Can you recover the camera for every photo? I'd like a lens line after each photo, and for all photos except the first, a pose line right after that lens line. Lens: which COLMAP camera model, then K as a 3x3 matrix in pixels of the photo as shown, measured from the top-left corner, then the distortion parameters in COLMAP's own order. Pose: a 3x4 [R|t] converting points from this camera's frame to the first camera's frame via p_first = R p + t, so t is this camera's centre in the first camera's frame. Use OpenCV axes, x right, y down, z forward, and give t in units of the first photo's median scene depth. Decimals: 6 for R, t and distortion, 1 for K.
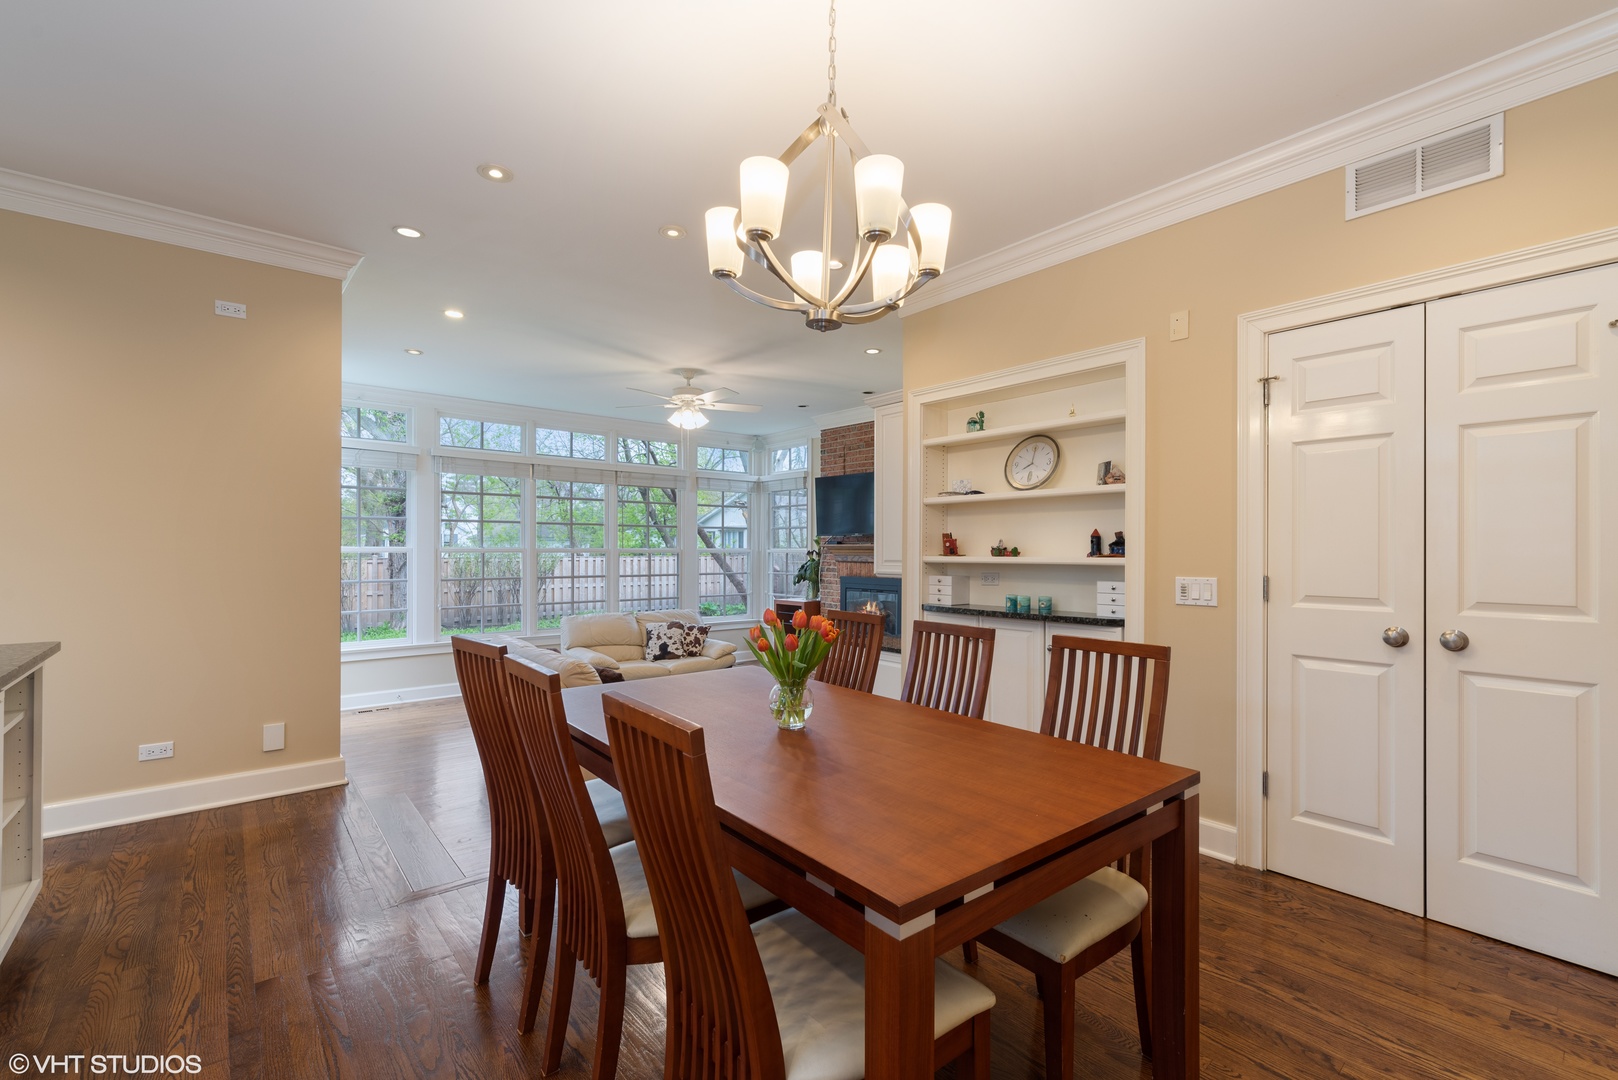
lens RADIAL K [[700.1, 0, 814.7], [0, 700.1, 543.8], [0, 0, 1]] dist [-0.002085, 0.000972]
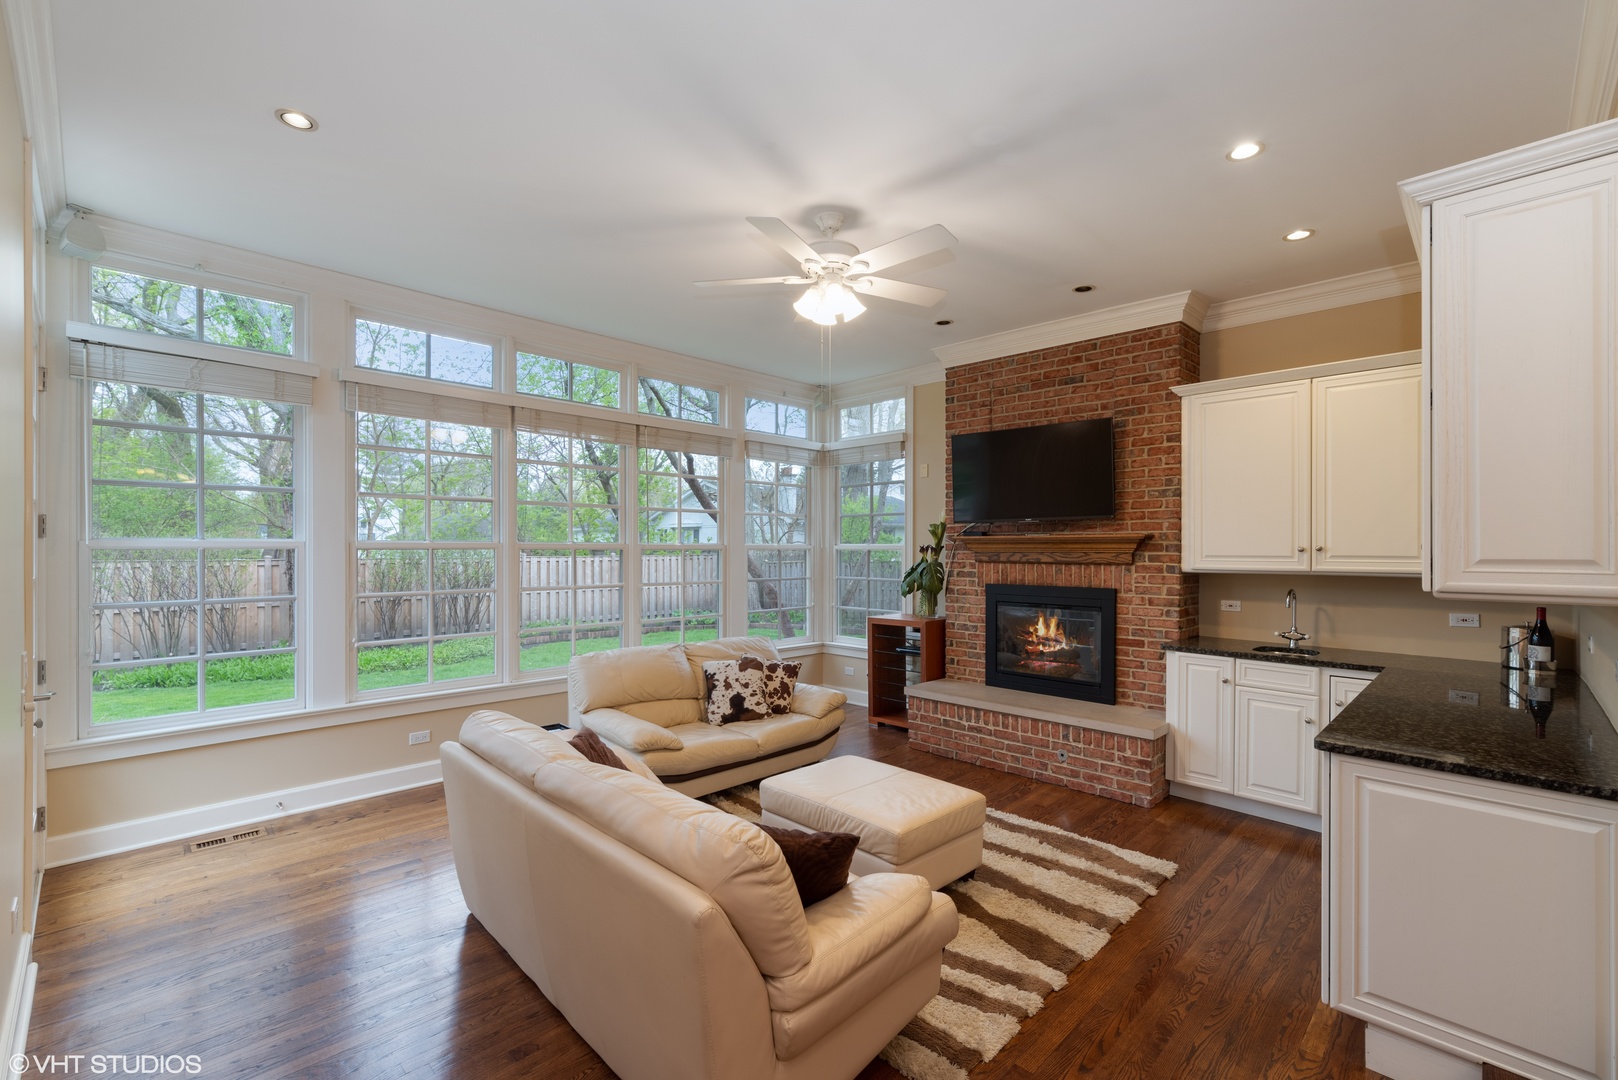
lens RADIAL K [[700.1, 0, 810.9], [0, 700.1, 546.2], [0, 0, 1]] dist [-0.002085, 0.000972]
pose [[0.996412, -0.001225, 0.084626, -0.201618], [0.000972, 0.999995, 0.003030, 0.008892], [-0.084630, -0.002936, 0.996408, 0.377200]]
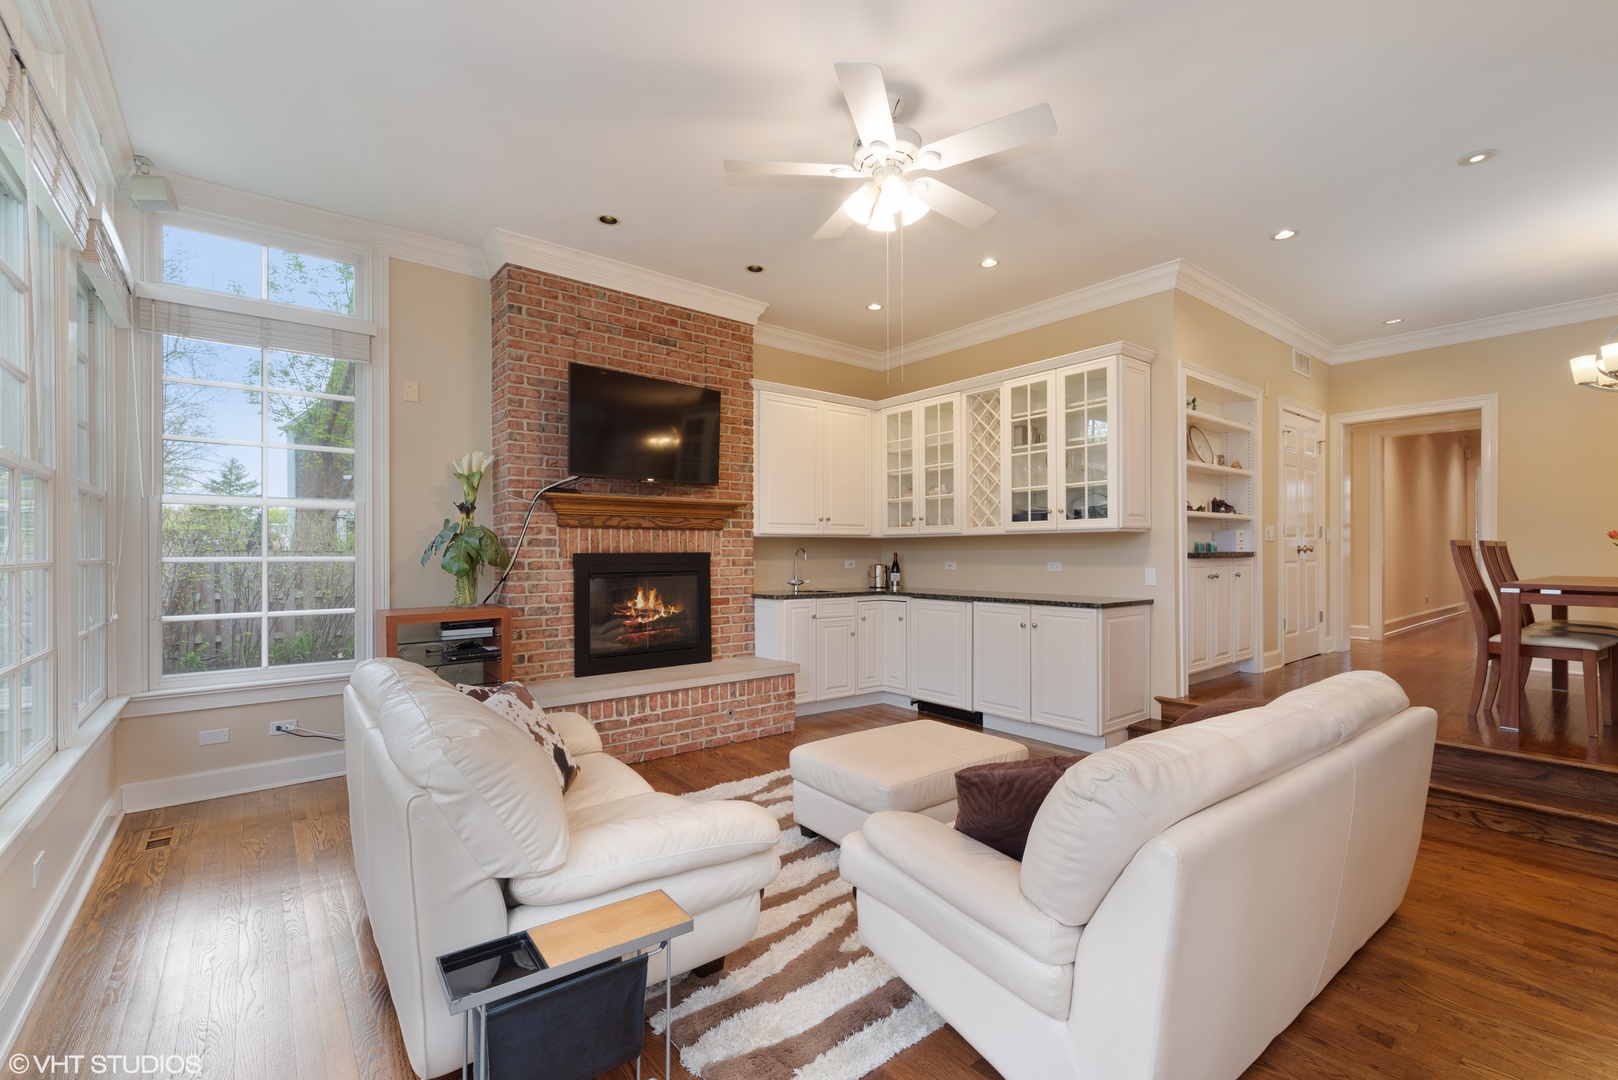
lens RADIAL K [[700.1, 0, 814.9], [0, 700.1, 554.2], [0, 0, 1]] dist [-0.002085, 0.000972]
pose [[0.028367, -0.005861, 0.999580, -0.545083], [-0.001628, 0.999981, 0.005909, 0.046940], [-0.999596, -0.001795, 0.028357, 0.863334]]
